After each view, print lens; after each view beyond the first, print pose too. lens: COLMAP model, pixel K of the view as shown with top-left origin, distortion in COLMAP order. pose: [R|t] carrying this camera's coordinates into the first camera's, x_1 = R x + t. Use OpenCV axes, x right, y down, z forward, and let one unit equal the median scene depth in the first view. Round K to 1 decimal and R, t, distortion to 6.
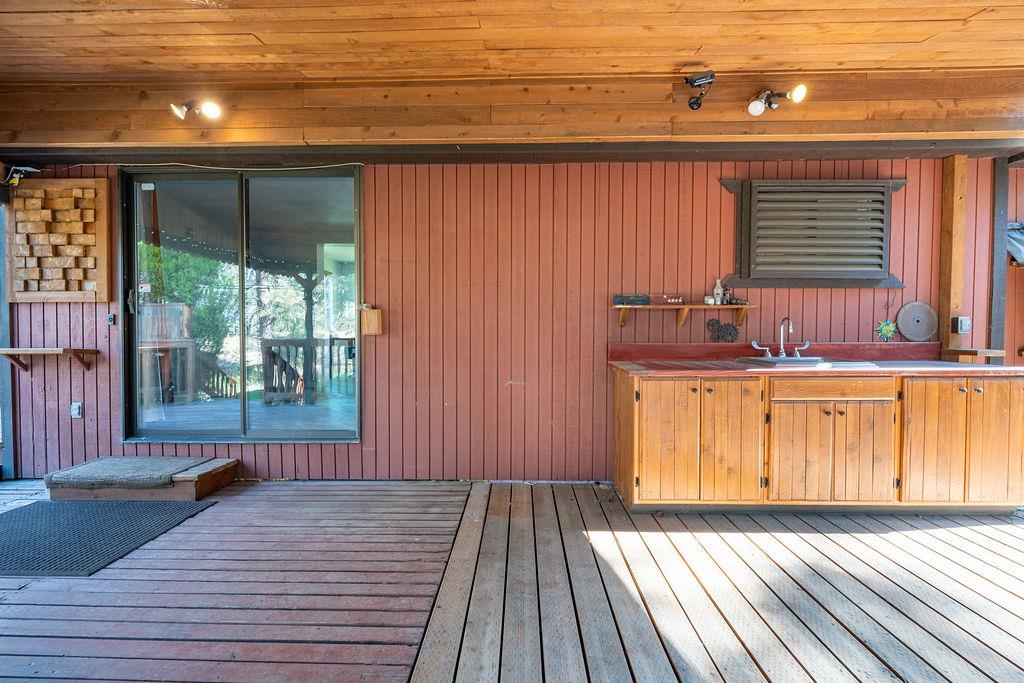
lens RADIAL K [[445.5, 0, 510.0], [0, 445.5, 340.3], [0, 0, 1]] dist [-0.001491, -0.000034]
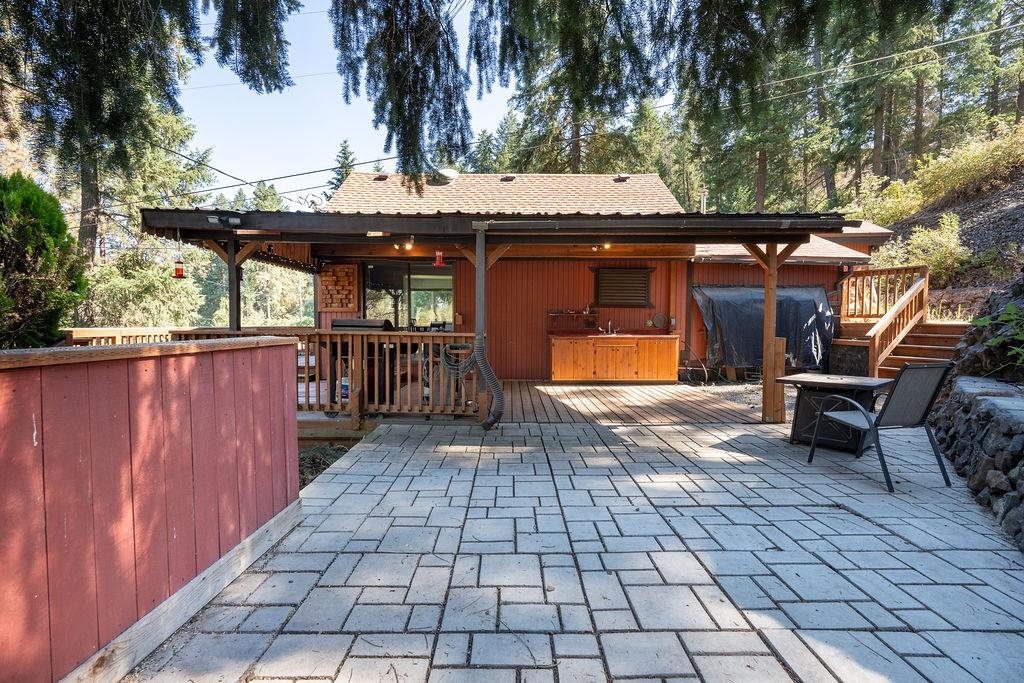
lens RADIAL K [[445.5, 0, 510.0], [0, 445.5, 340.3], [0, 0, 1]] dist [-0.001491, -0.000034]
pose [[0.999504, 0.002987, 0.031351, -0.090513], [-0.003723, 0.999718, 0.023446, 0.018352], [-0.031272, -0.023551, 0.999233, -1.708142]]
